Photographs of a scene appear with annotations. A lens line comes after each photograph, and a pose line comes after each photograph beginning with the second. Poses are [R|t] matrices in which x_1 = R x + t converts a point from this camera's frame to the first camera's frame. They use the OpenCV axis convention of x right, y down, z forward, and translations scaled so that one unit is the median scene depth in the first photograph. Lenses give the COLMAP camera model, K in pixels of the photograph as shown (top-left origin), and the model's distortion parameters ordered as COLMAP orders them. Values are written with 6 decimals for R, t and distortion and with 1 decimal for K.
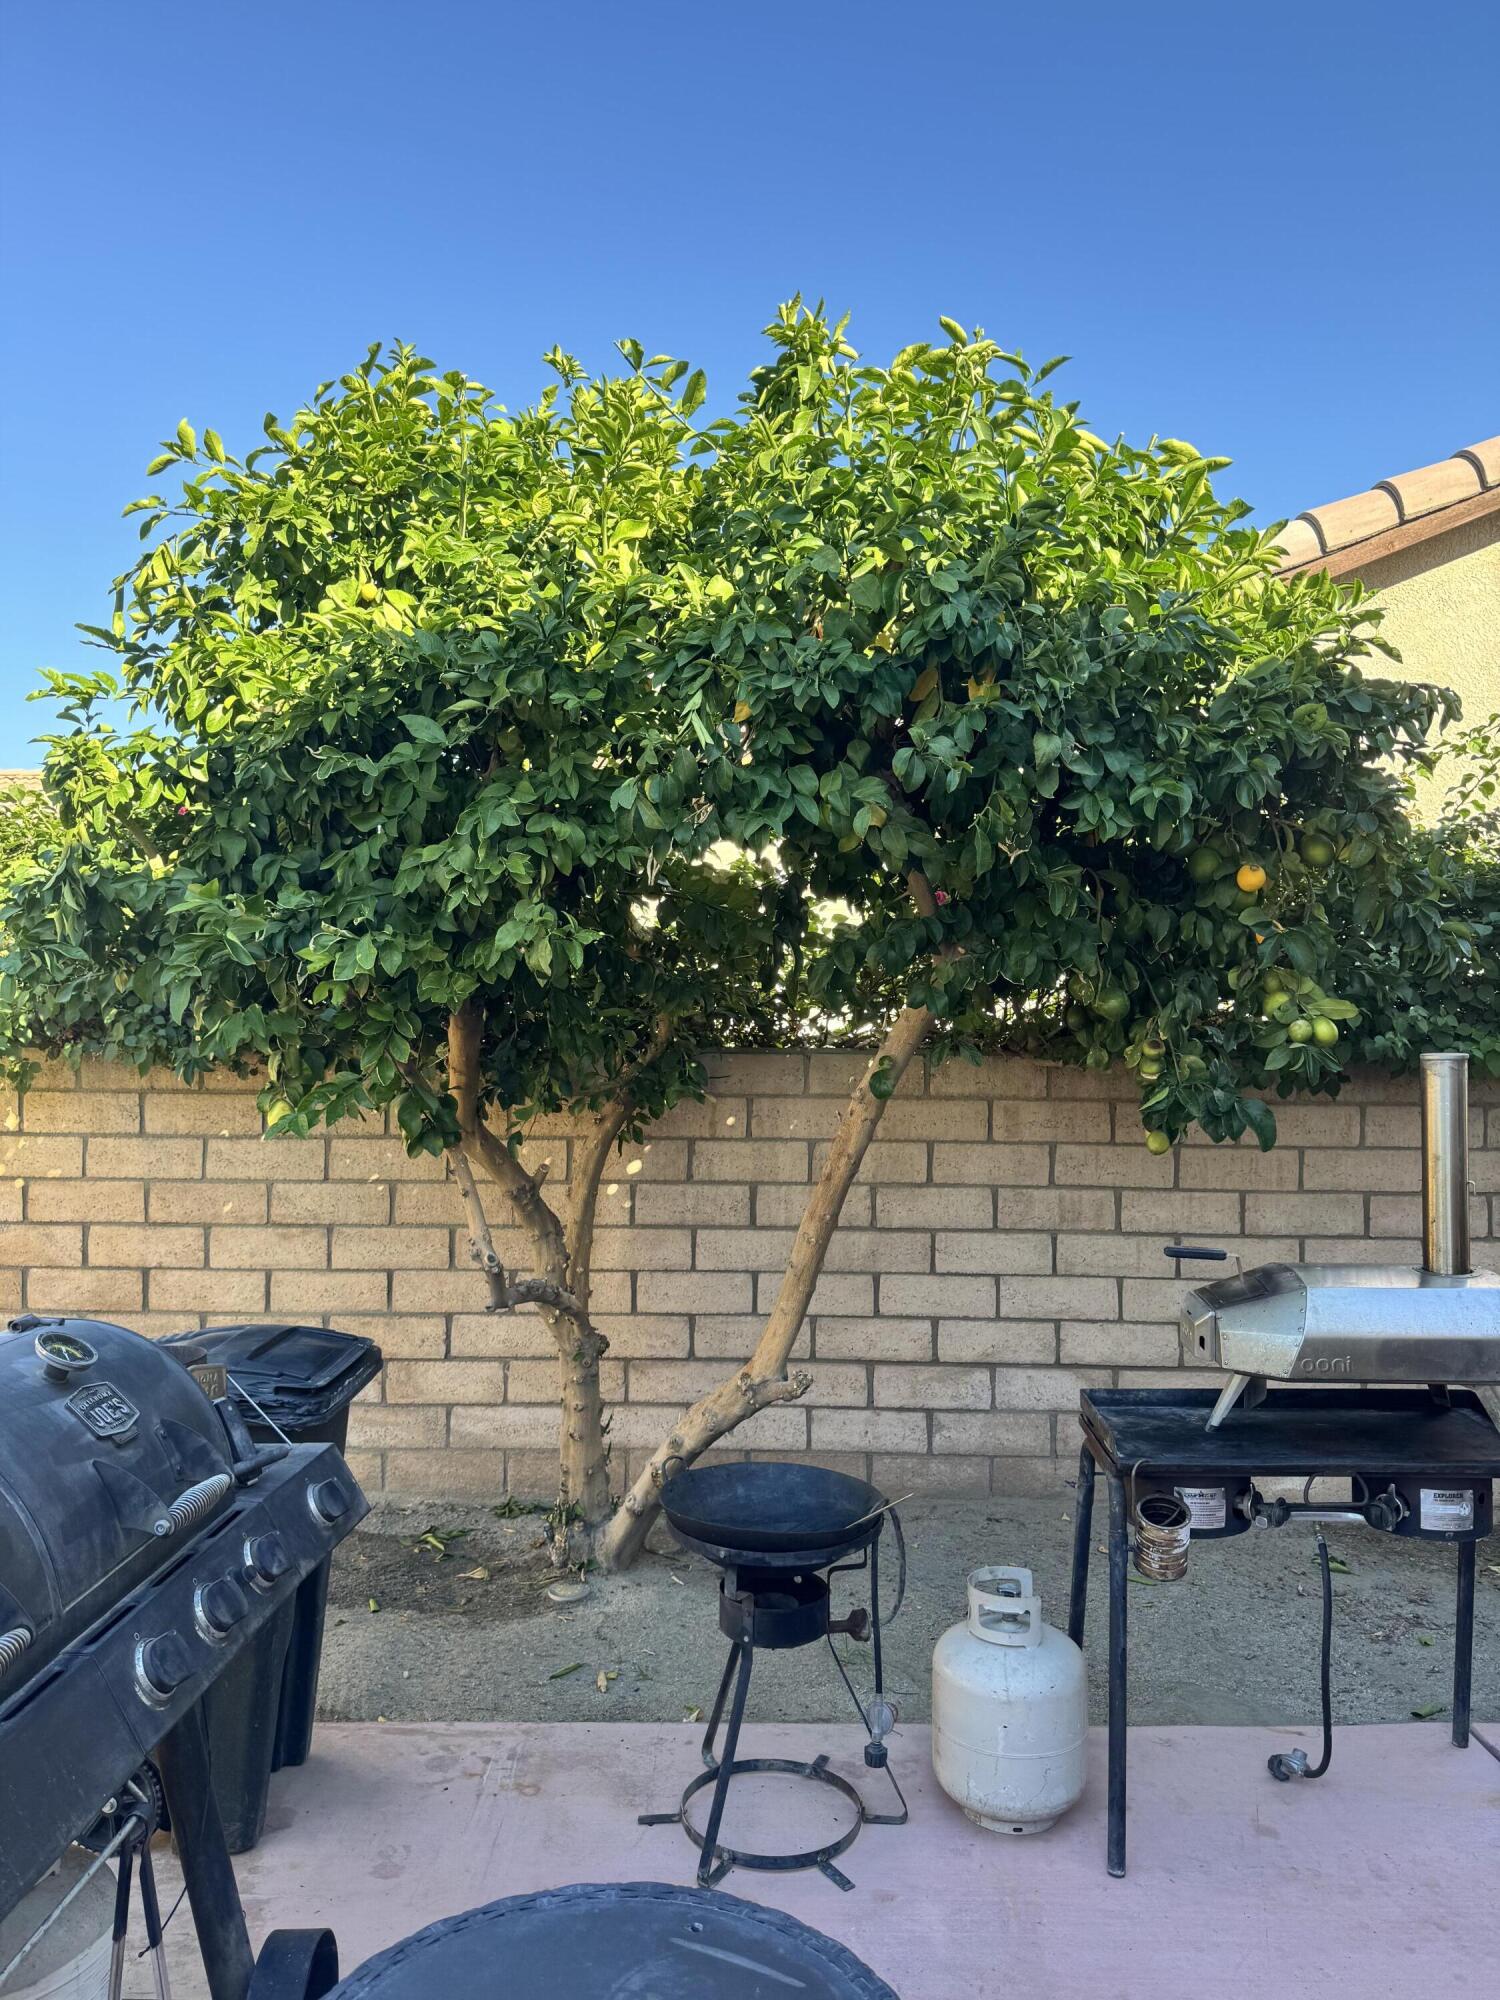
lens RADIAL K [[1422.1, 0, 748.4], [0, 1422.1, 1010.1], [0, 0, 1]] dist [0.095683, -0.120741]
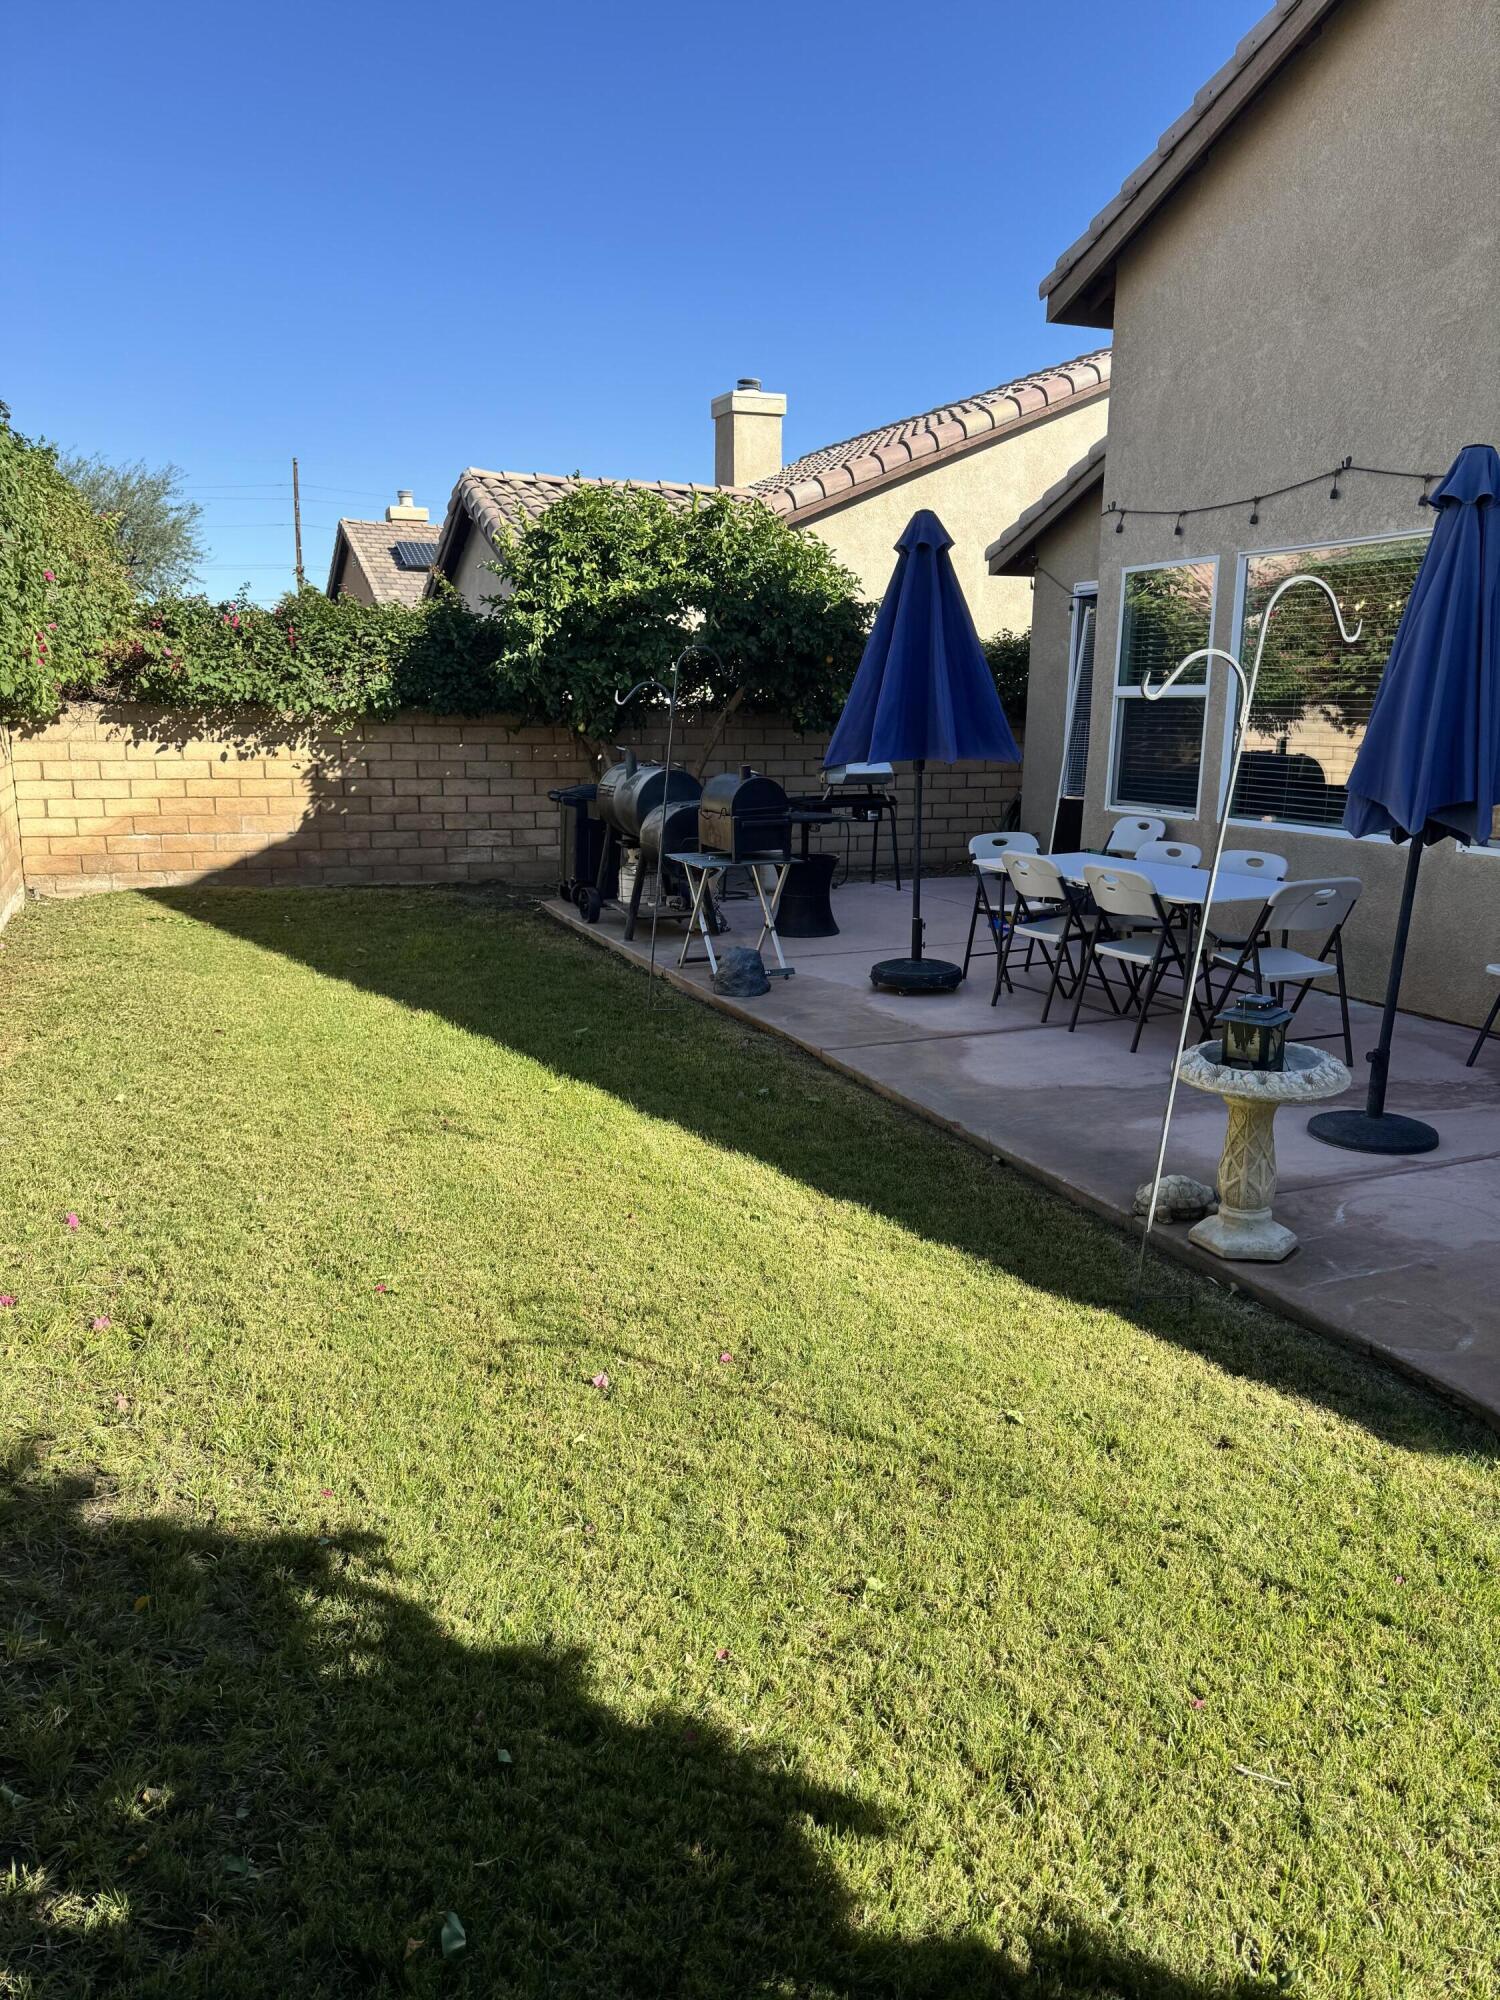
lens RADIAL K [[1422.1, 0, 748.4], [0, 1422.1, 1010.1], [0, 0, 1]] dist [0.095683, -0.120741]
pose [[0.928418, -0.077645, 0.363335, -0.831516], [-0.005539, 0.974918, 0.222495, -0.020180], [-0.371497, -0.208581, 0.904701, -1.617355]]
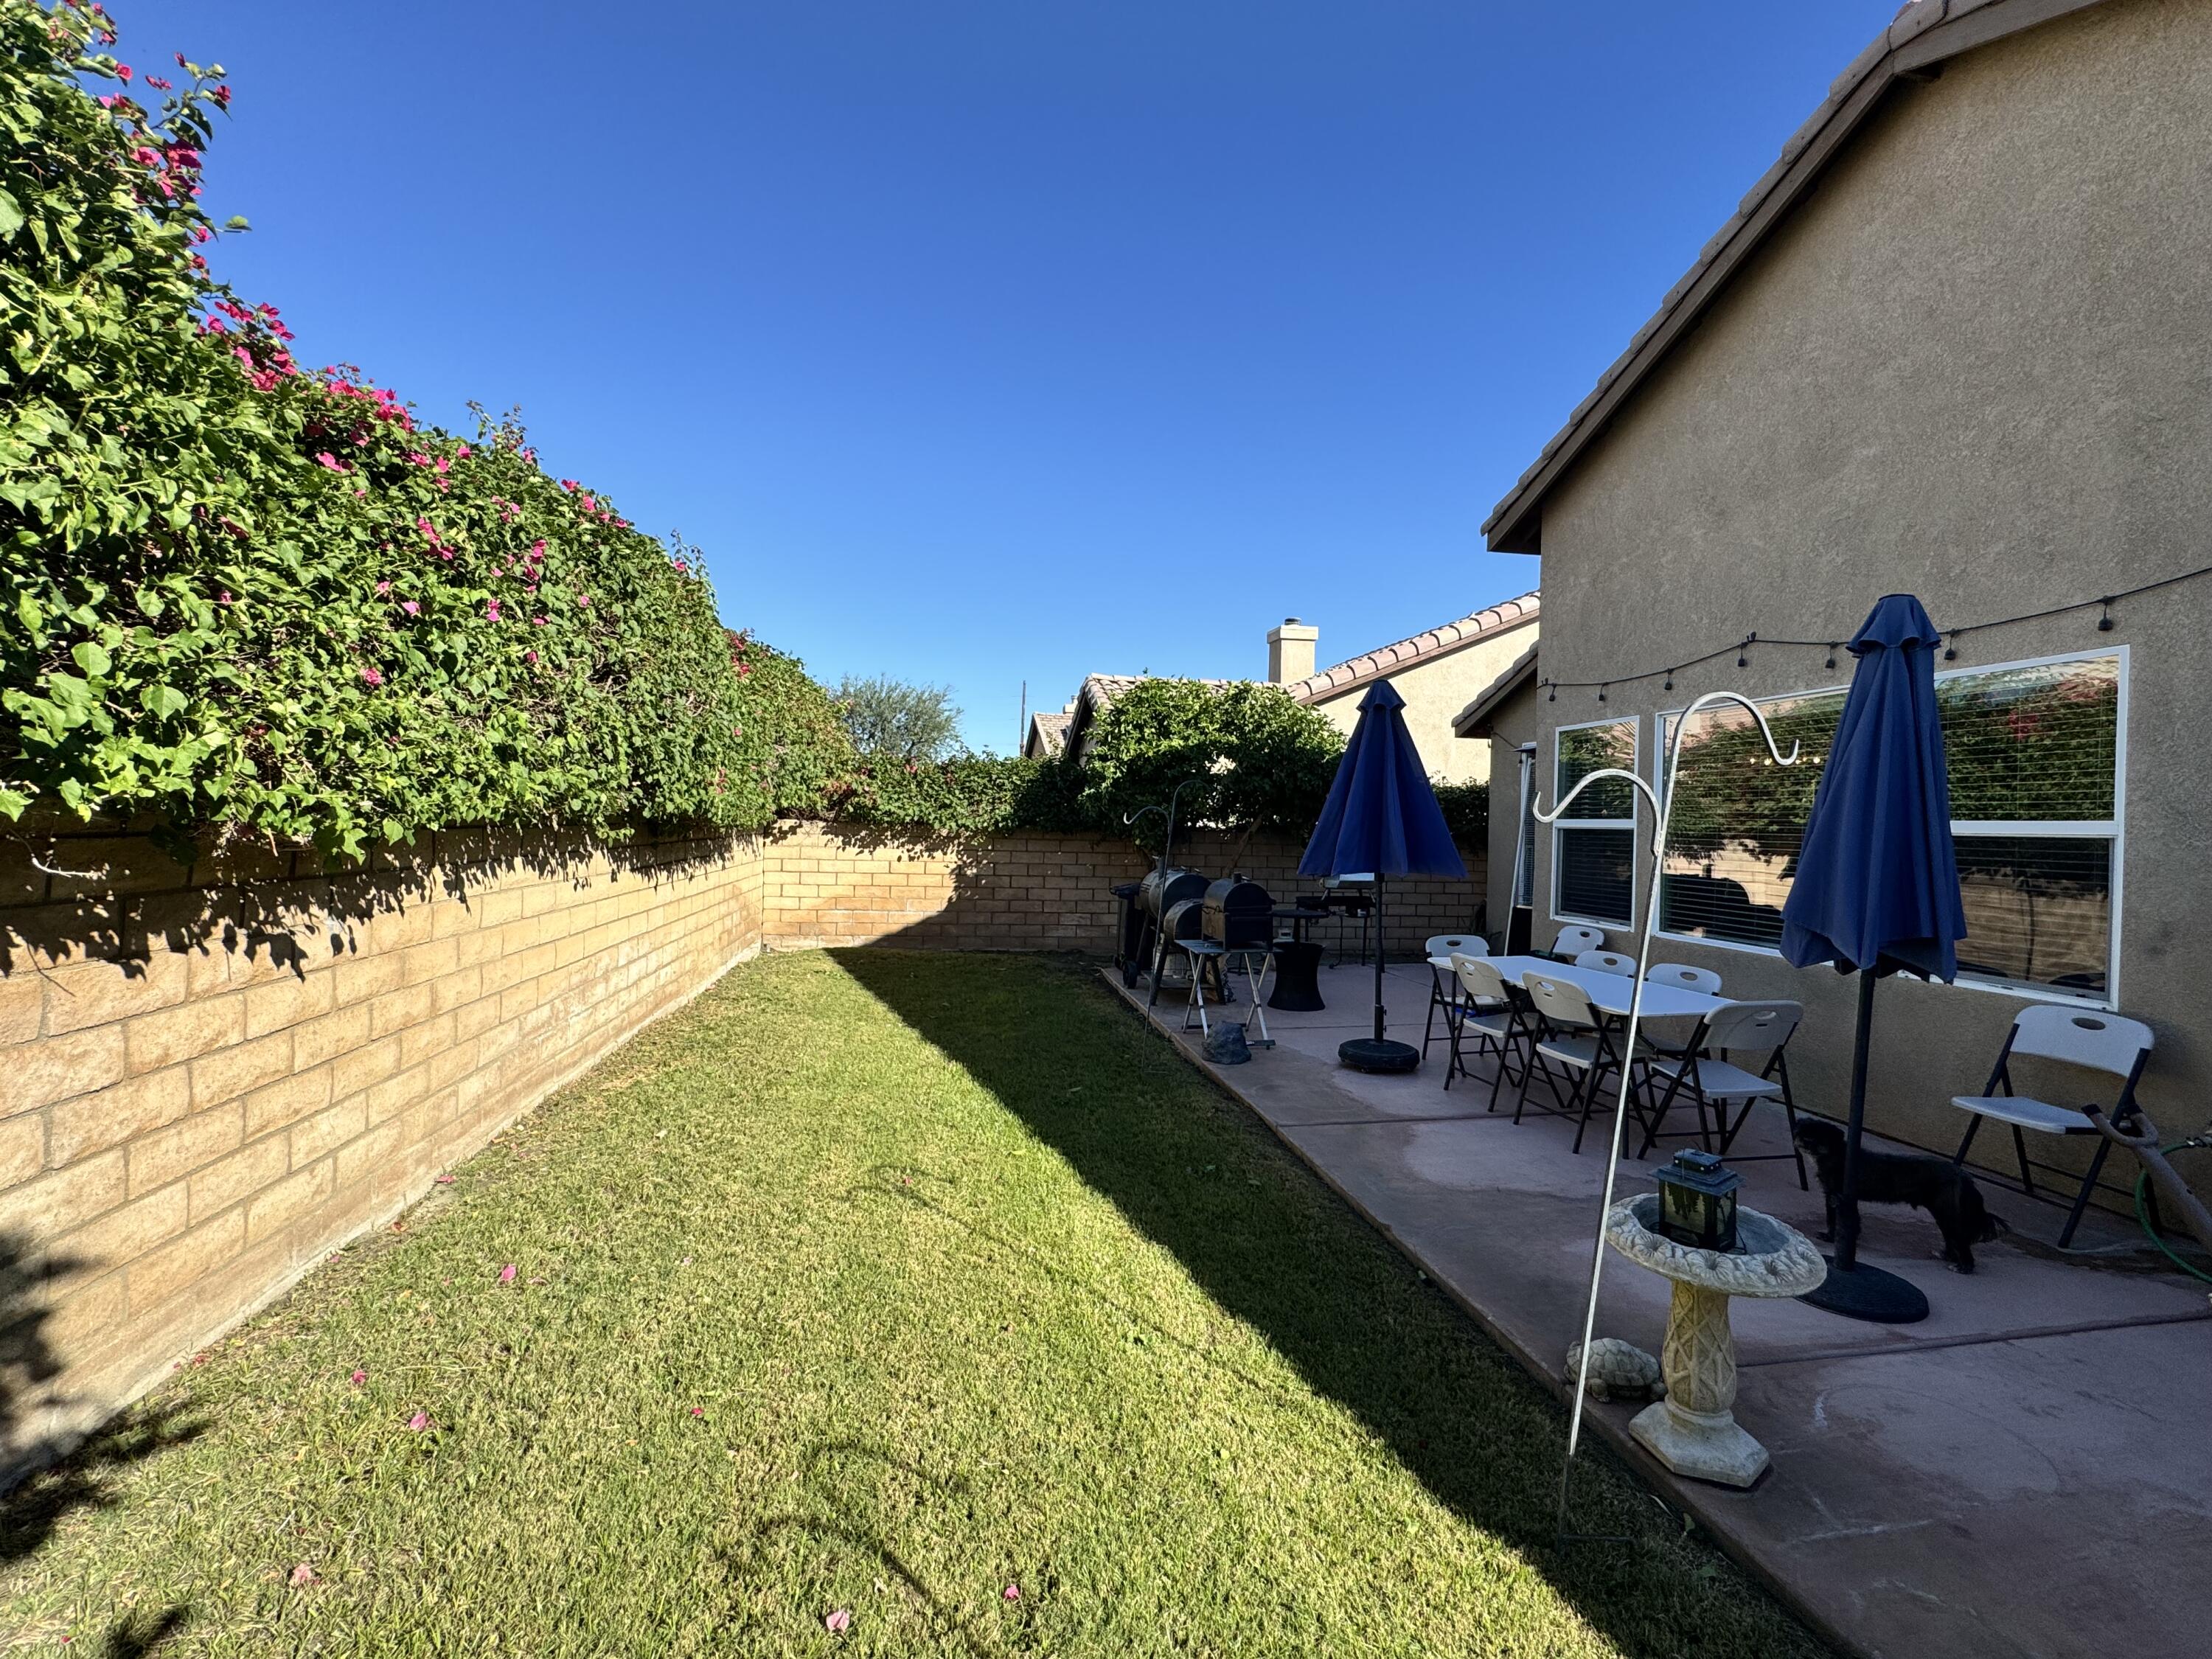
lens RADIAL K [[939.7, 0, 1106.0], [0, 939.7, 829.5], [0, 0, 1]] dist [-0.001102, -0.000060]
pose [[0.987004, 0.016884, 0.159807, -0.610518], [-0.019860, 0.999657, 0.017048, -0.012576], [-0.159465, -0.020000, 0.987001, -1.368548]]
